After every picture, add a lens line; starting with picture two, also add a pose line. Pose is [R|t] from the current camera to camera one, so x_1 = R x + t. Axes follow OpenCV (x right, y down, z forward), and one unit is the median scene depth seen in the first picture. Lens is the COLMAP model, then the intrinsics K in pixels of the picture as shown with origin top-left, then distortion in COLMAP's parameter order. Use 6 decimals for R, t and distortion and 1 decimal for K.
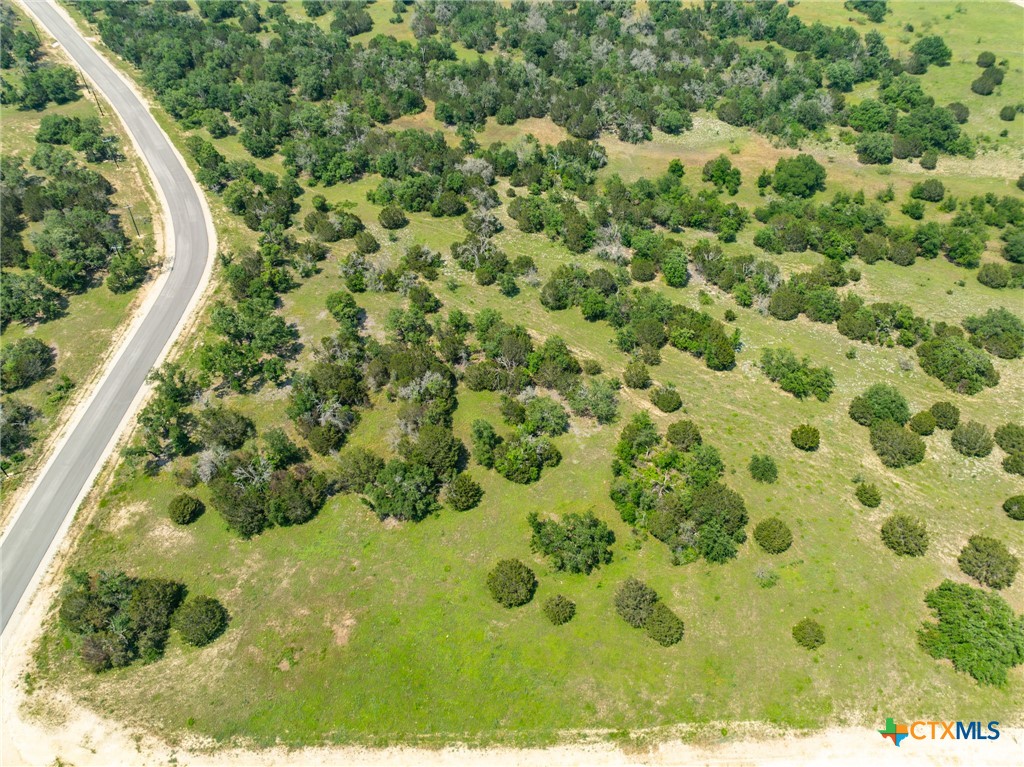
lens RADIAL K [[717.6, 0, 512.6], [0, 717.6, 378.9], [0, 0, 1]] dist [-0.033898, 0.023875]
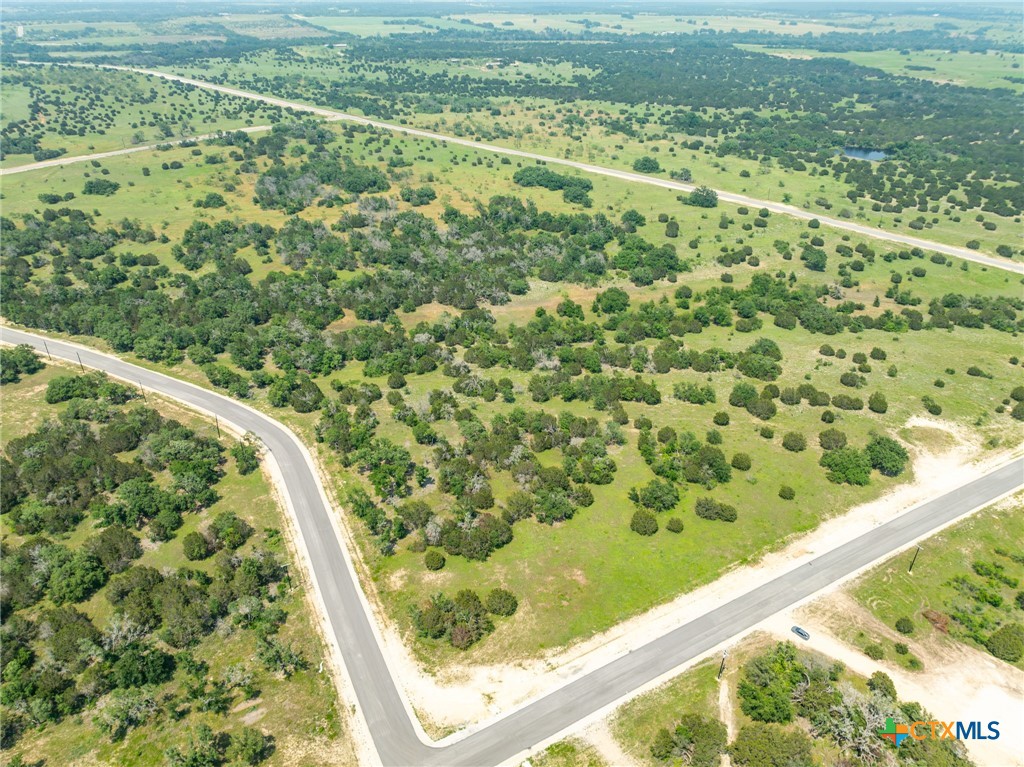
lens RADIAL K [[717.6, 0, 512.6], [0, 717.6, 378.9], [0, 0, 1]] dist [-0.033898, 0.023875]
pose [[0.882079, -0.236935, 0.407183, -0.683797], [0.334885, 0.923269, -0.188221, 0.138643], [-0.331343, 0.302385, 0.893742, -0.405817]]
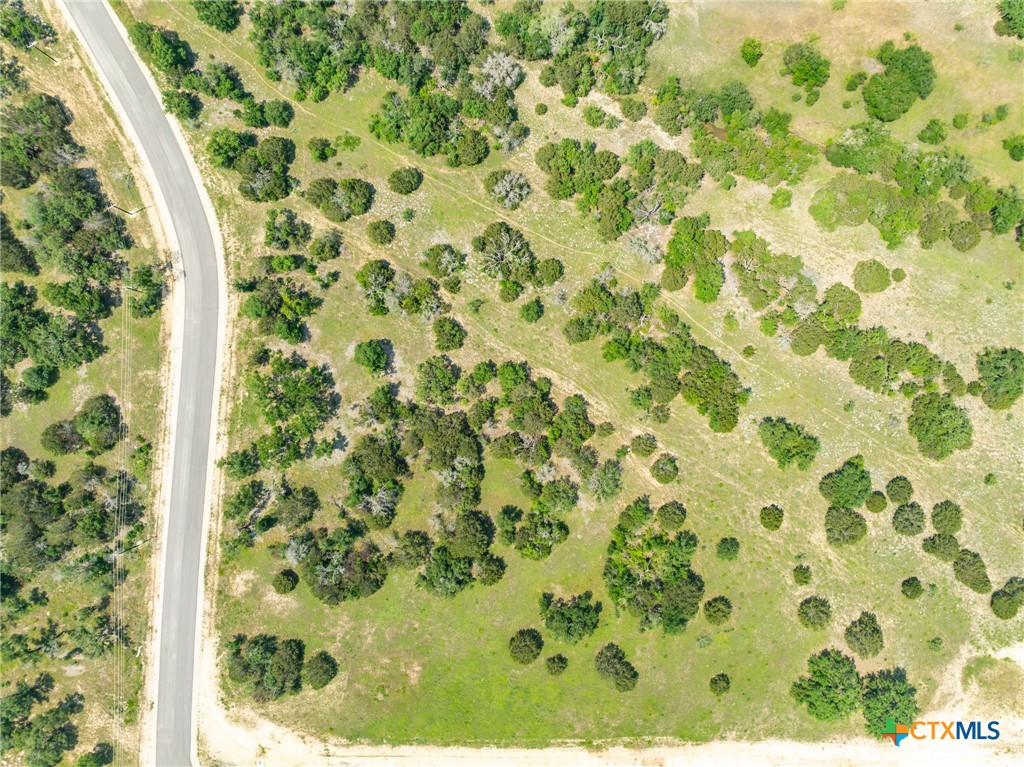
lens RADIAL K [[717.6, 0, 512.6], [0, 717.6, 378.9], [0, 0, 1]] dist [-0.033898, 0.023875]
pose [[0.999446, 0.031311, -0.011304, -0.021658], [-0.014462, 0.714260, 0.699731, -0.855128], [0.029983, -0.699180, 0.714317, 0.262195]]
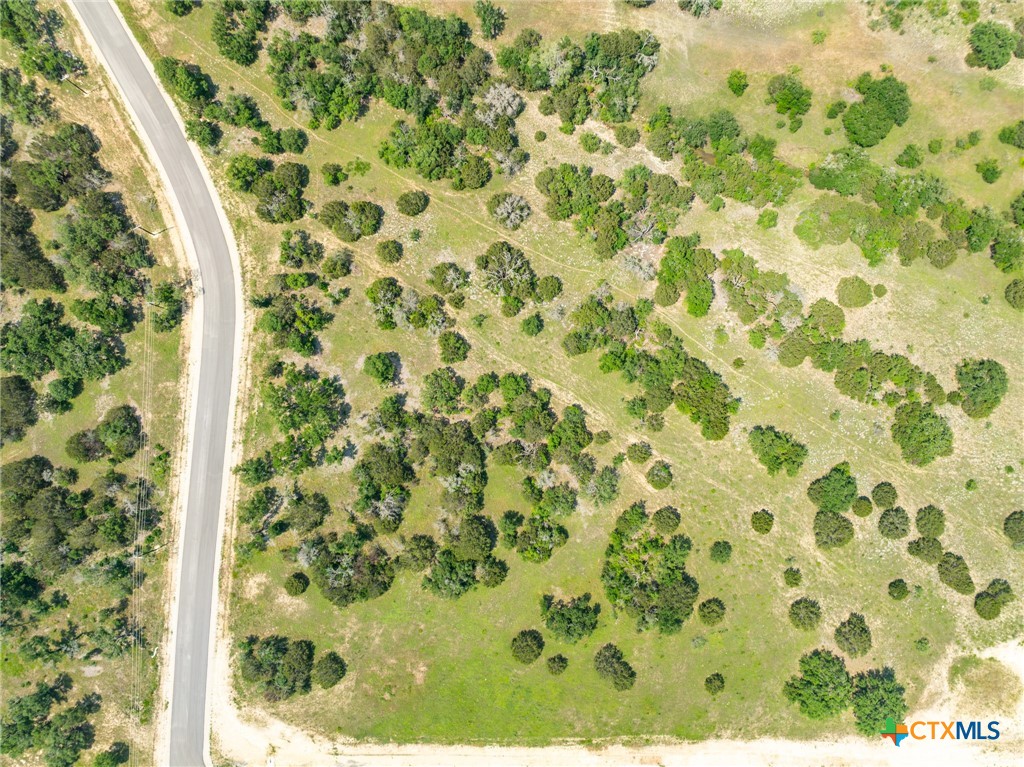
lens RADIAL K [[717.6, 0, 512.6], [0, 717.6, 378.9], [0, 0, 1]] dist [-0.033898, 0.023875]
pose [[0.999490, 0.028855, -0.013697, -0.021136], [-0.012110, 0.739149, 0.673433, -0.877959], [0.029556, -0.672924, 0.739121, 0.202897]]
